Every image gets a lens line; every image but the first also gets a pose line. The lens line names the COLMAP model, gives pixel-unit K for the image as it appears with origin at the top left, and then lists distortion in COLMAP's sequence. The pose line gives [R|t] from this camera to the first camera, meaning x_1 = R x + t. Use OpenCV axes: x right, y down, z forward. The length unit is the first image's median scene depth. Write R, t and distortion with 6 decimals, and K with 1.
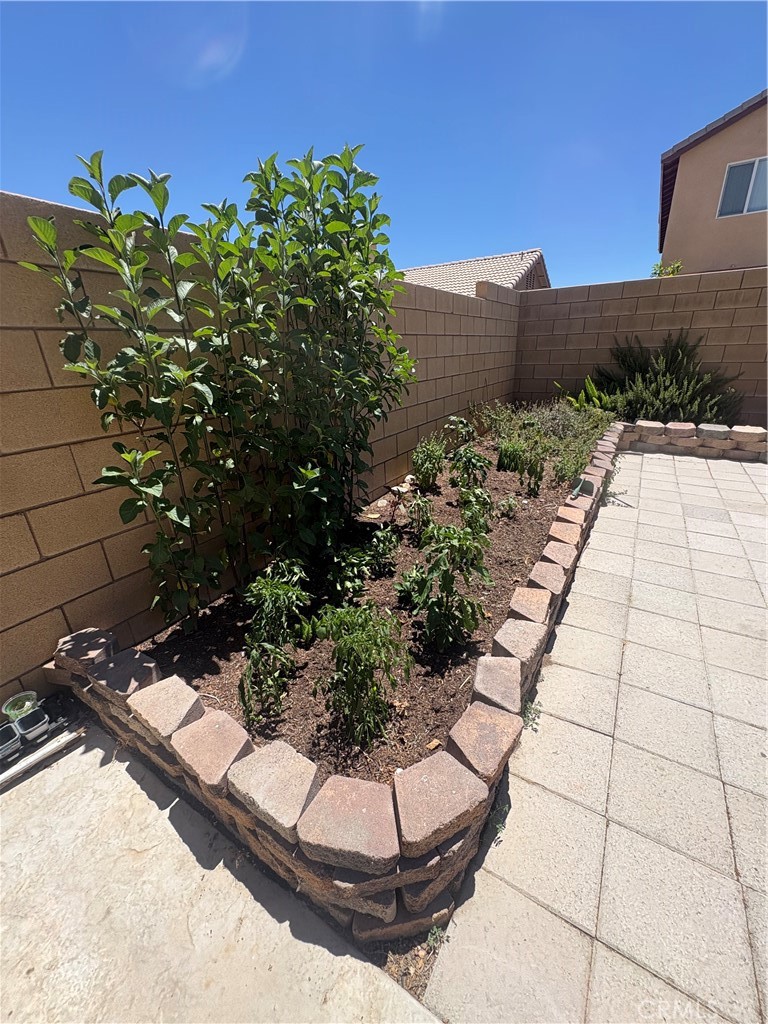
lens RADIAL K [[409.3, 0, 383.1], [0, 409.3, 516.3], [0, 0, 1]] dist [0.001601, -0.000311]
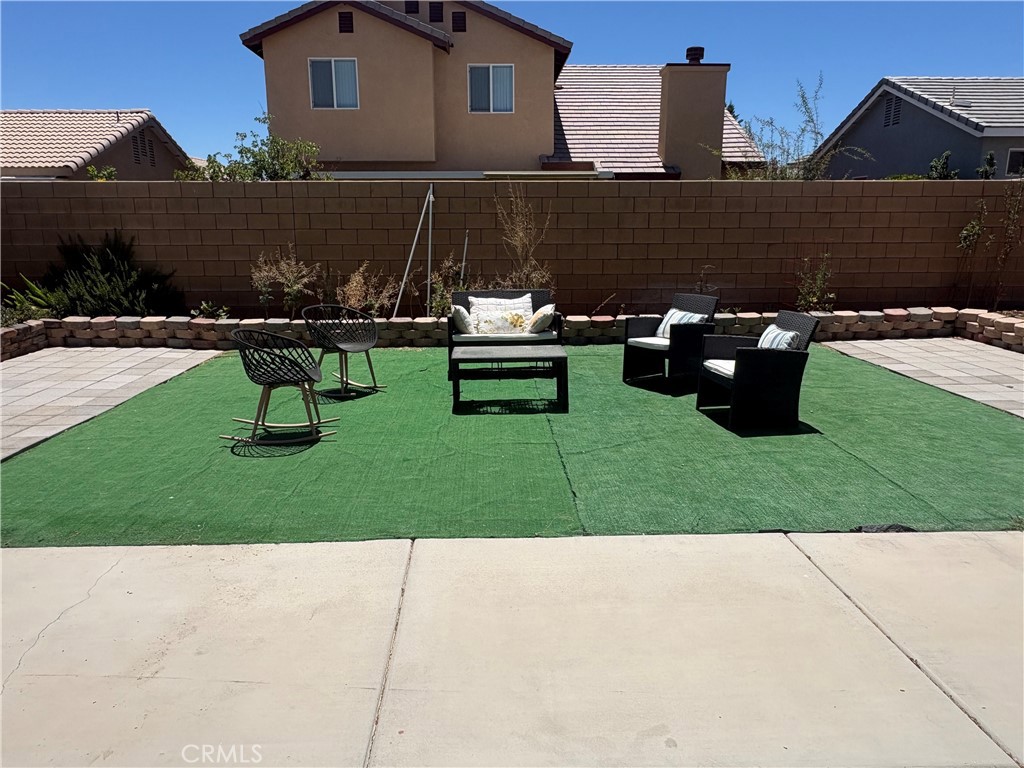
lens RADIAL K [[688.1, 0, 509.1], [0, 688.1, 380.4], [0, 0, 1]] dist [0.006102, 0.002488]
pose [[0.830440, -0.098337, 0.548360, 0.552682], [0.189082, 0.975623, -0.111388, 0.293549], [-0.524039, 0.196187, 0.828790, -0.880246]]
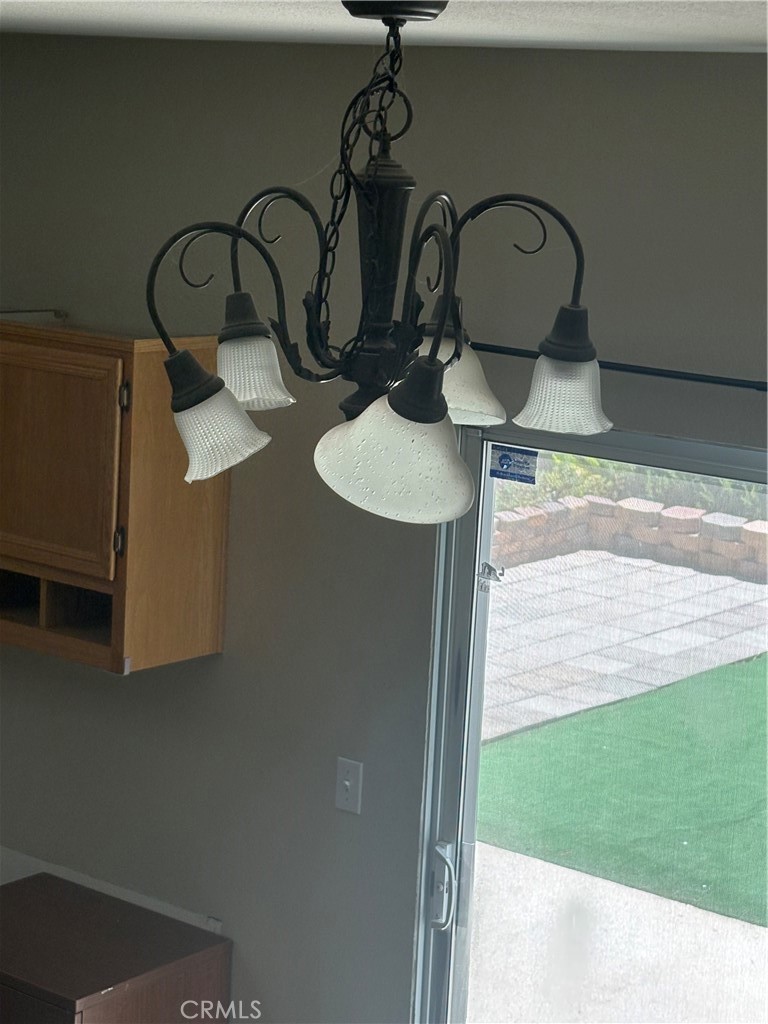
lens RADIAL K [[2182.8, 0, 385.5], [0, 2182.8, 512.5], [0, 0, 1]] dist [0.119538, 0.000000]
pose [[0.990496, 0.103223, -0.090900, 0.545374], [-0.119861, 0.971949, -0.202356, 0.383250], [0.067462, 0.211329, 0.975084, -1.724360]]
